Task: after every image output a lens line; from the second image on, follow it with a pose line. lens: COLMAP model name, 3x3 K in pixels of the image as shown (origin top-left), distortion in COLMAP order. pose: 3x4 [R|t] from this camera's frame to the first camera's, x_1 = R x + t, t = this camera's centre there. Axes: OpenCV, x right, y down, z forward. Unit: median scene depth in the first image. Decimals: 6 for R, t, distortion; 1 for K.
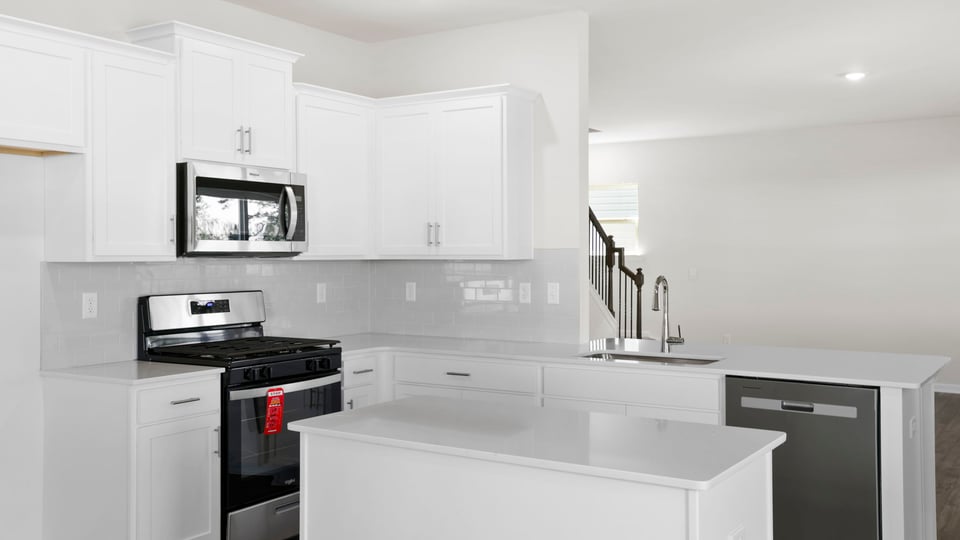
lens RADIAL K [[926.8, 0, 470.6], [0, 926.8, 253.3], [0, 0, 1]] dist [0.045872, 0.000000]
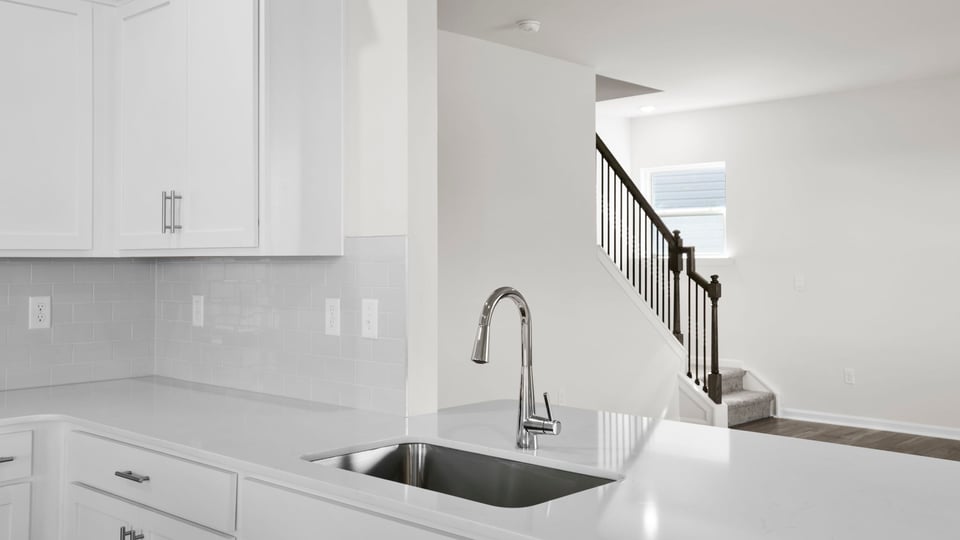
lens RADIAL K [[926.8, 0, 479.2], [0, 926.8, 262.3], [0, 0, 1]] dist [0.045872, 0.000000]
pose [[0.984830, -0.000238, -0.173524, 0.258570], [0.000485, 0.999999, 0.001378, 0.009914], [0.173523, -0.001441, 0.984829, 0.500657]]
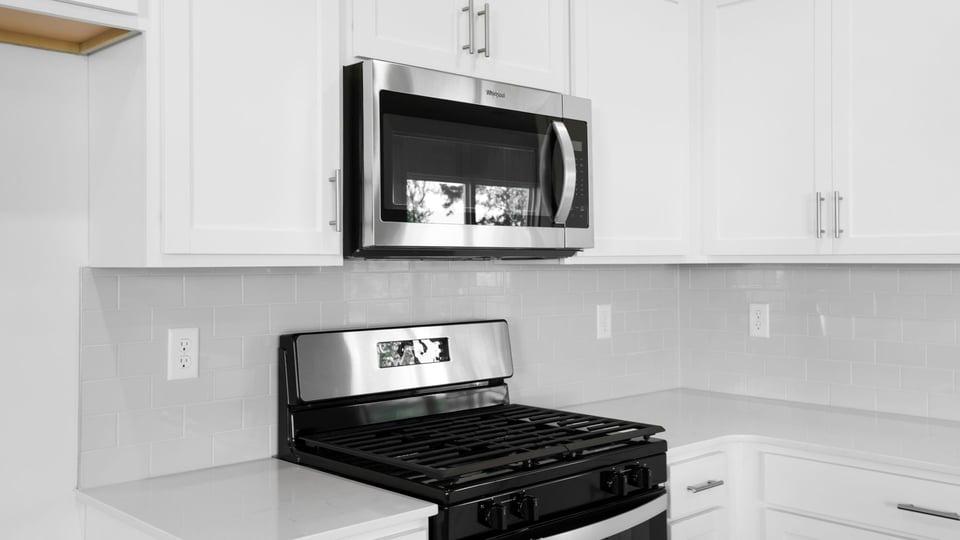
lens RADIAL K [[926.8, 0, 480.1], [0, 926.8, 269.6], [0, 0, 1]] dist [0.045872, 0.000000]
pose [[0.974621, 0.000402, -0.223862, -0.120367], [0.001944, 0.999945, 0.010258, 0.004712], [0.223854, -0.010433, 0.974567, 0.475639]]
